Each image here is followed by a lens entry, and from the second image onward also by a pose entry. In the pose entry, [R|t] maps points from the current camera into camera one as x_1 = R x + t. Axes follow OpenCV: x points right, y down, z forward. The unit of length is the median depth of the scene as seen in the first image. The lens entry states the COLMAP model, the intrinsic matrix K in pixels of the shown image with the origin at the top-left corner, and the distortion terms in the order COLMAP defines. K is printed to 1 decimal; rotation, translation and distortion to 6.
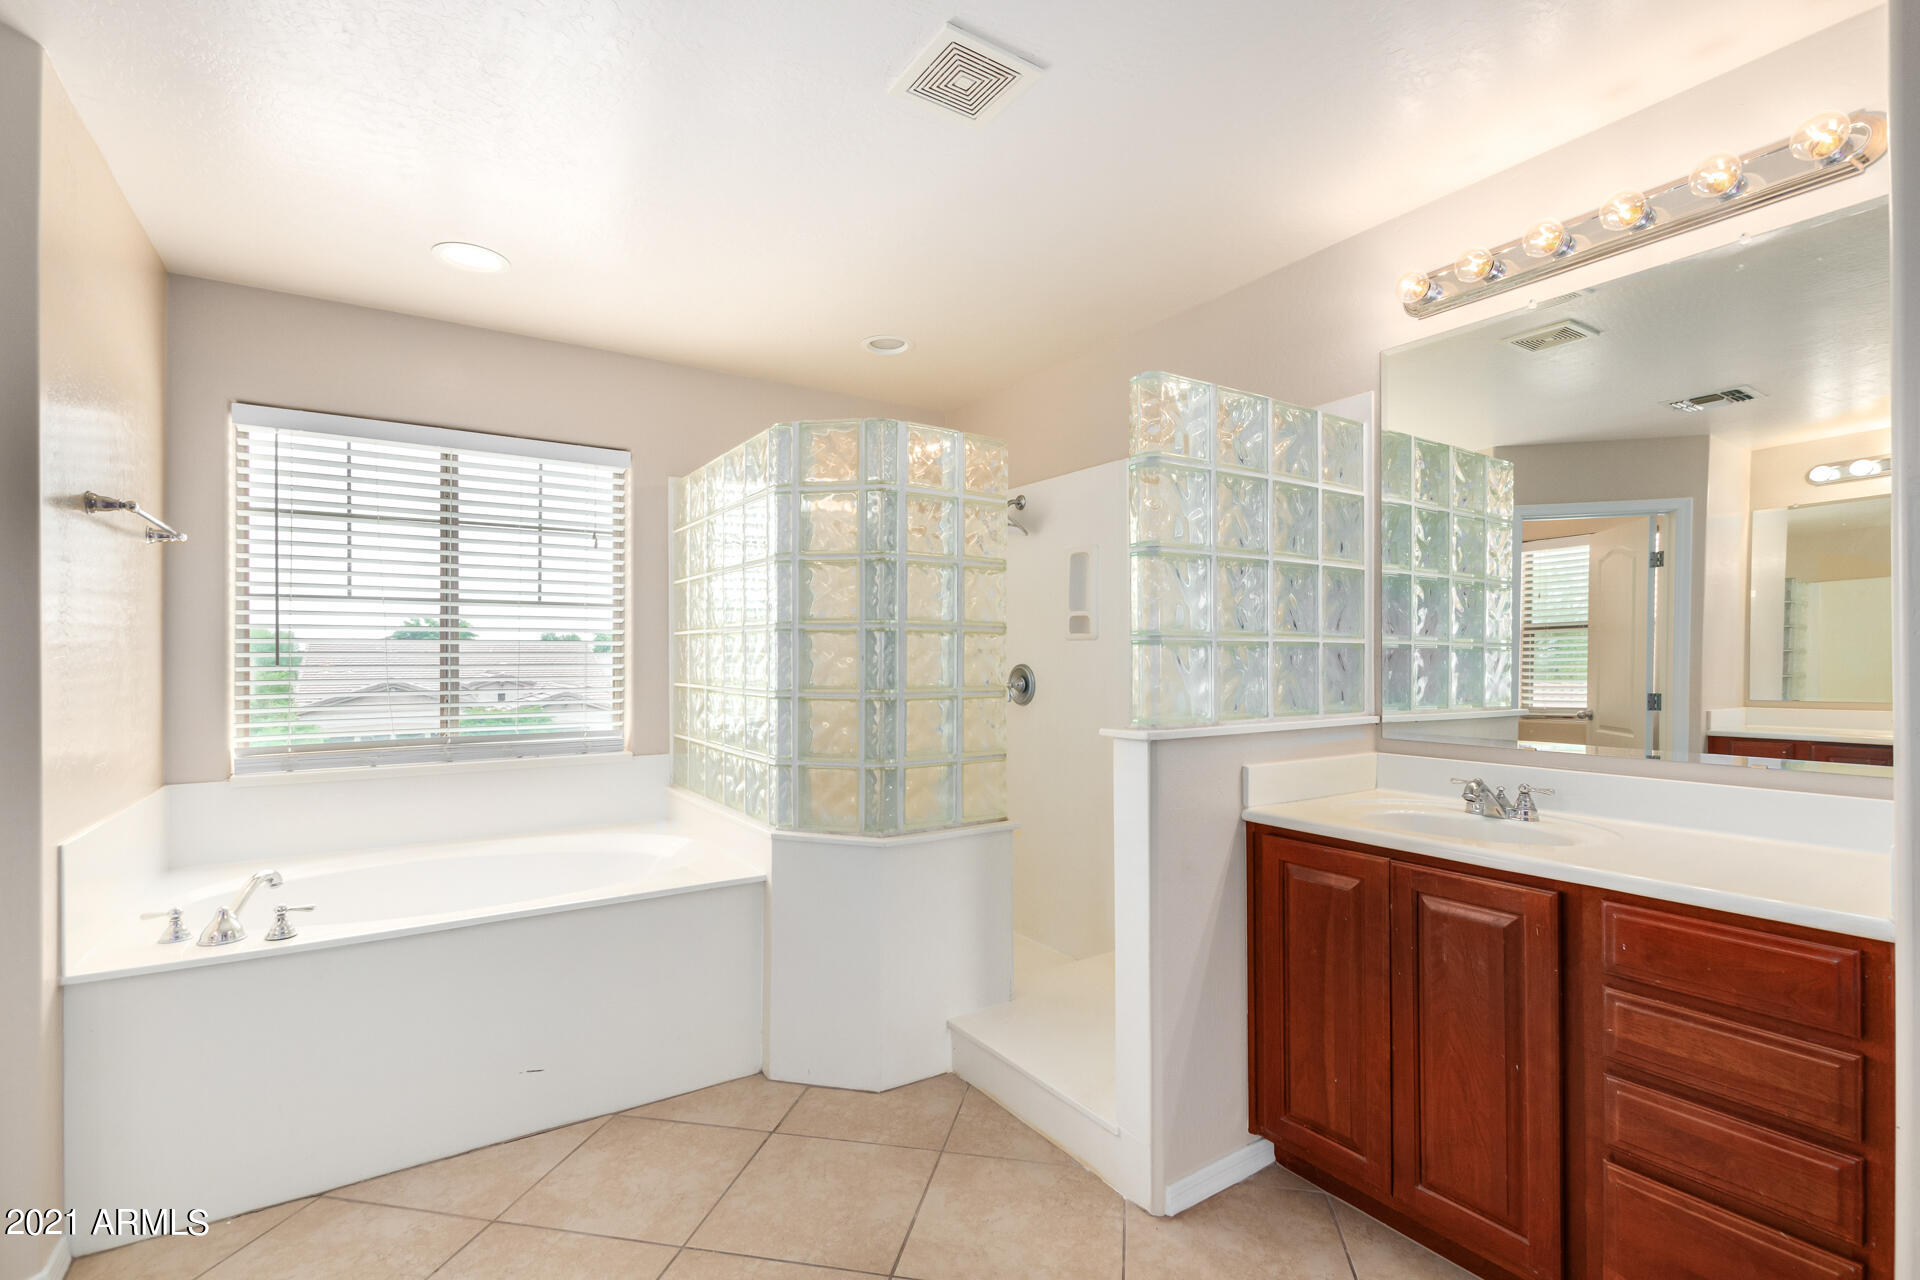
lens RADIAL K [[879.2, 0, 964.1], [0, 879.2, 661.2], [0, 0, 1]] dist [0.003410, 0.000269]
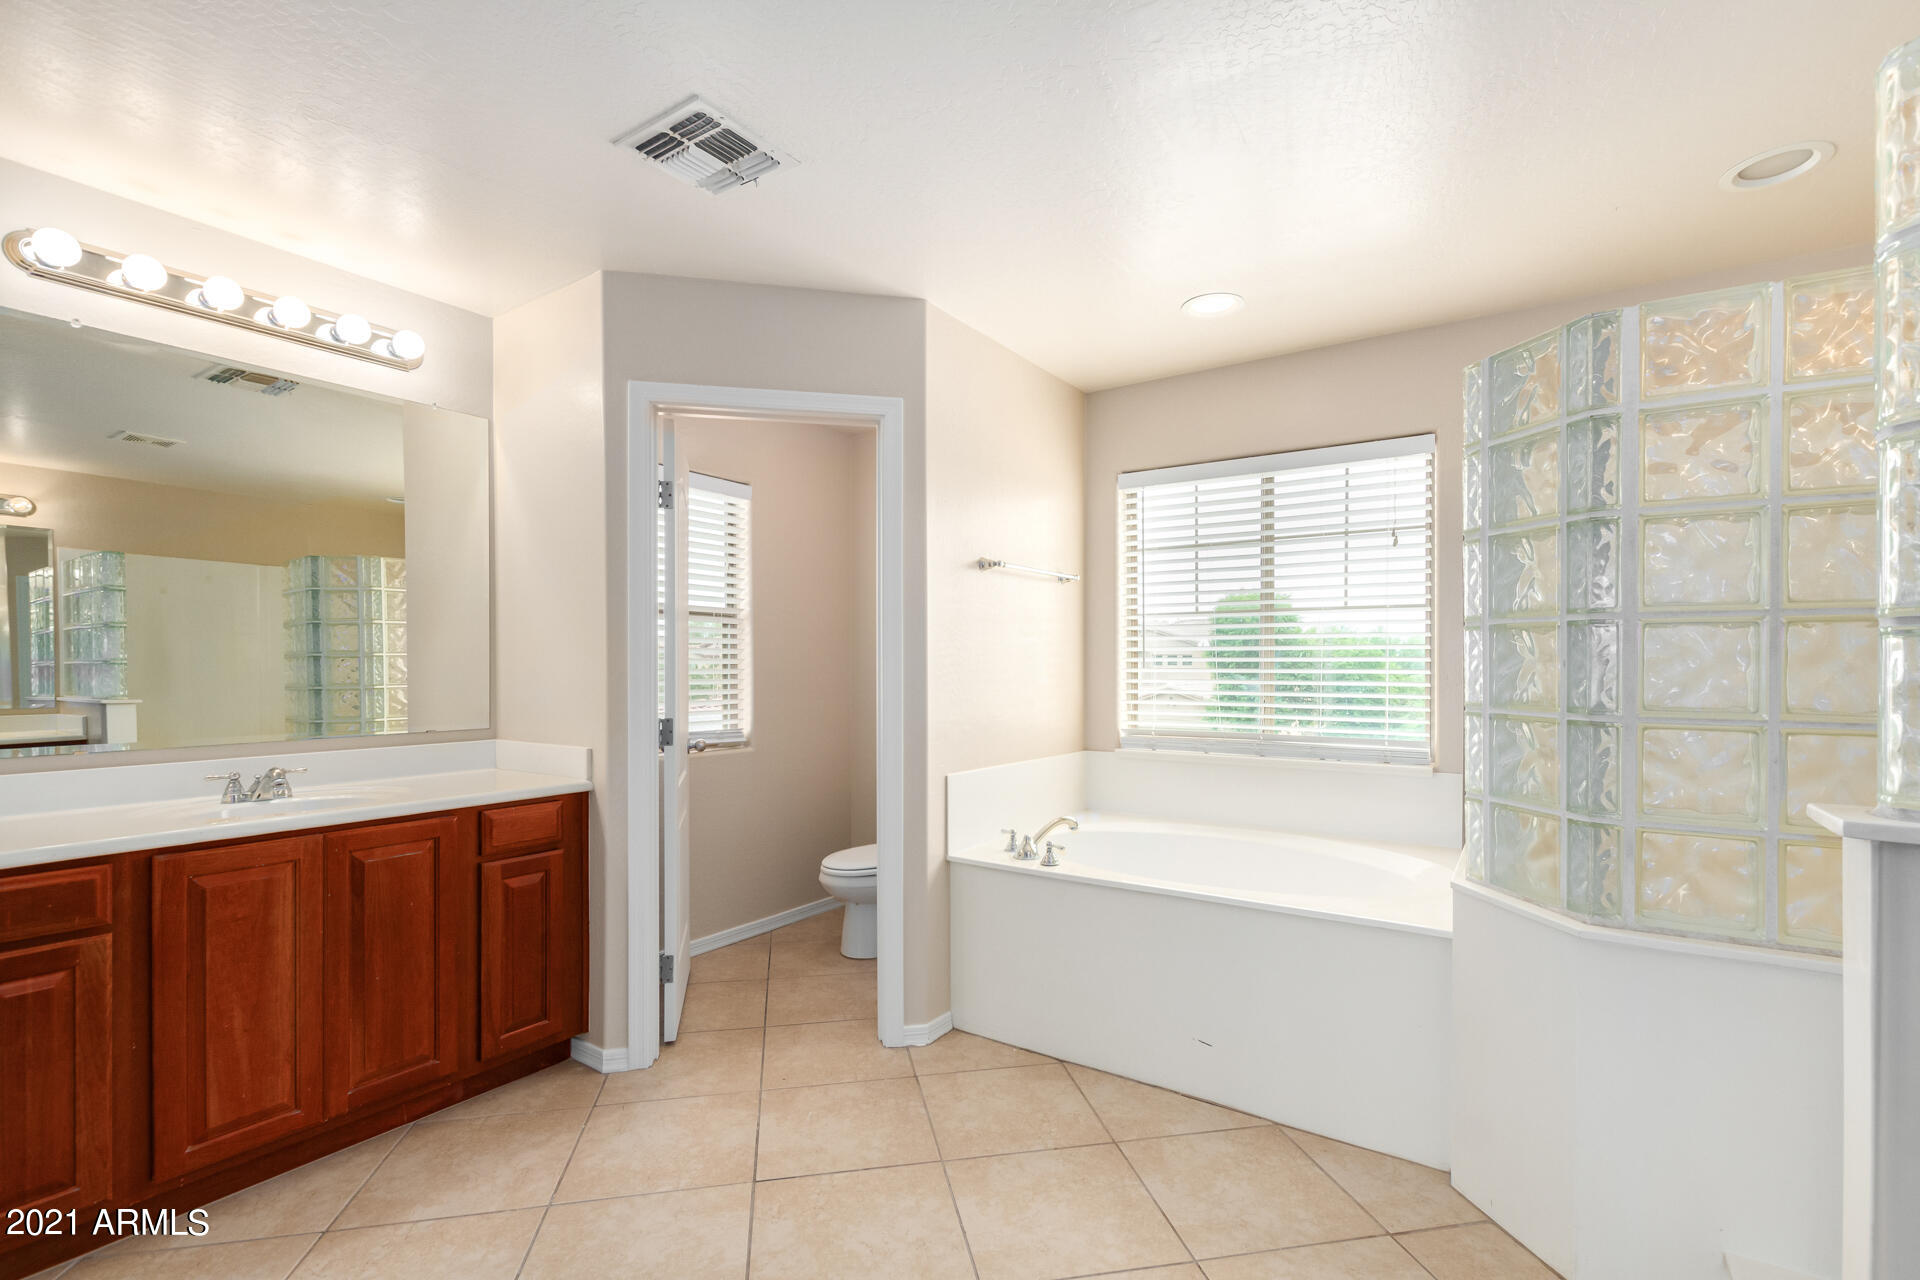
lens RADIAL K [[879.2, 0, 964.1], [0, 879.2, 661.2], [0, 0, 1]] dist [0.003410, 0.000269]
pose [[0.377117, 0.001587, -0.926164, 0.345946], [-0.002825, 0.999996, 0.000564, -0.005133], [0.926161, 0.002403, 0.377120, 0.268693]]
